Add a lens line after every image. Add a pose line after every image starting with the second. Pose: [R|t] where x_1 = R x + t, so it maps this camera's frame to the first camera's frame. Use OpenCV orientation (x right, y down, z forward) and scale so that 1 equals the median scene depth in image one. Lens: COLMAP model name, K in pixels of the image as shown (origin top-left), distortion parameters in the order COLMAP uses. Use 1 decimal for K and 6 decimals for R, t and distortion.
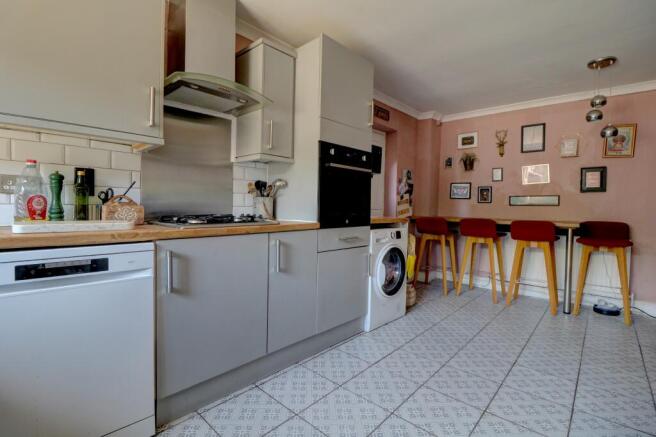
lens RADIAL K [[311.9, 0, 314.3], [0, 311.9, 216.9], [0, 0, 1]] dist [-0.016077, -0.002516]
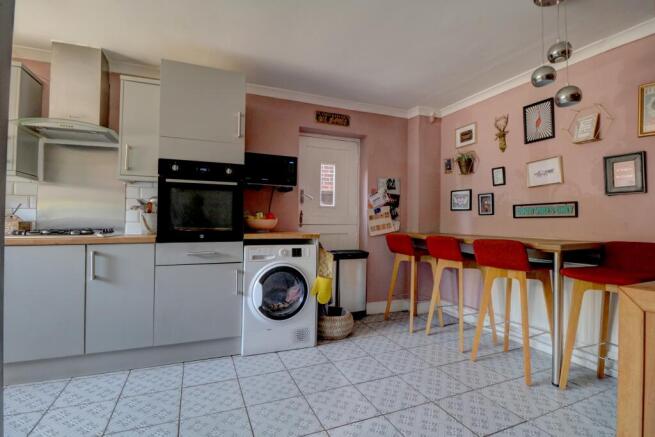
lens RADIAL K [[311.4, 0, 325.1], [0, 311.4, 216.5], [0, 0, 1]] dist [-0.016077, -0.002516]
pose [[0.906463, -0.015907, -0.421985, 0.541520], [-0.007836, 0.998485, -0.054471, 0.001825], [0.422212, 0.052682, 0.904965, 0.168786]]
